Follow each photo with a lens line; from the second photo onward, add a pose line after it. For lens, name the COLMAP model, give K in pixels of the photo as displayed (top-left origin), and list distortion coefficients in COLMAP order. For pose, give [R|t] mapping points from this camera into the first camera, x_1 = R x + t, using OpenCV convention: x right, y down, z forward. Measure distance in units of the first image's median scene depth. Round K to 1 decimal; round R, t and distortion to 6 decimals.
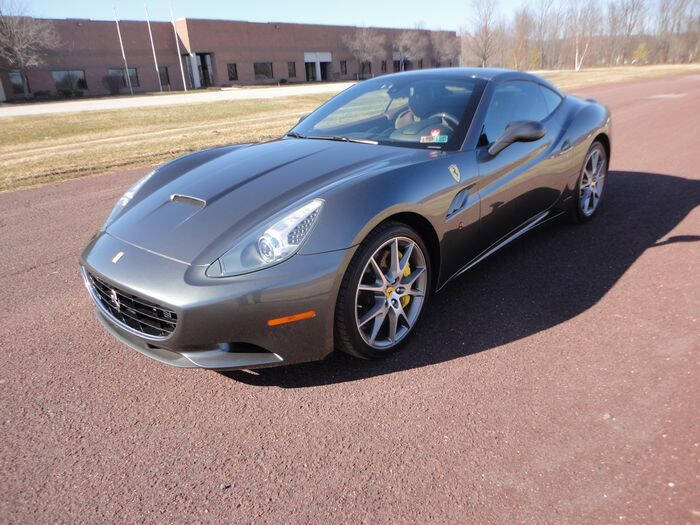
lens RADIAL K [[520.3, 0, 350.4], [0, 520.3, 261.2], [0, 0, 1]] dist [-0.006891, 0.007017]
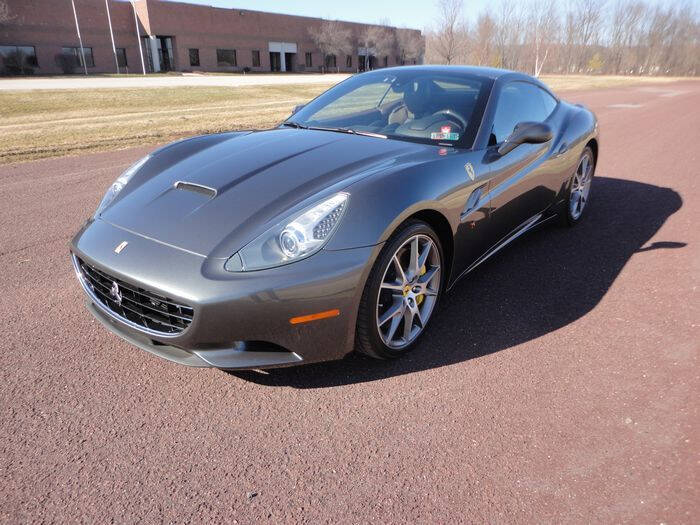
lens RADIAL K [[520.3, 0, 350.6], [0, 520.3, 263.1], [0, 0, 1]] dist [-0.006891, 0.007017]
pose [[0.996257, 0.028133, 0.081731, -0.101557], [-0.029231, 0.999497, 0.012263, -0.001695], [-0.081345, -0.014606, 0.996579, 0.036187]]
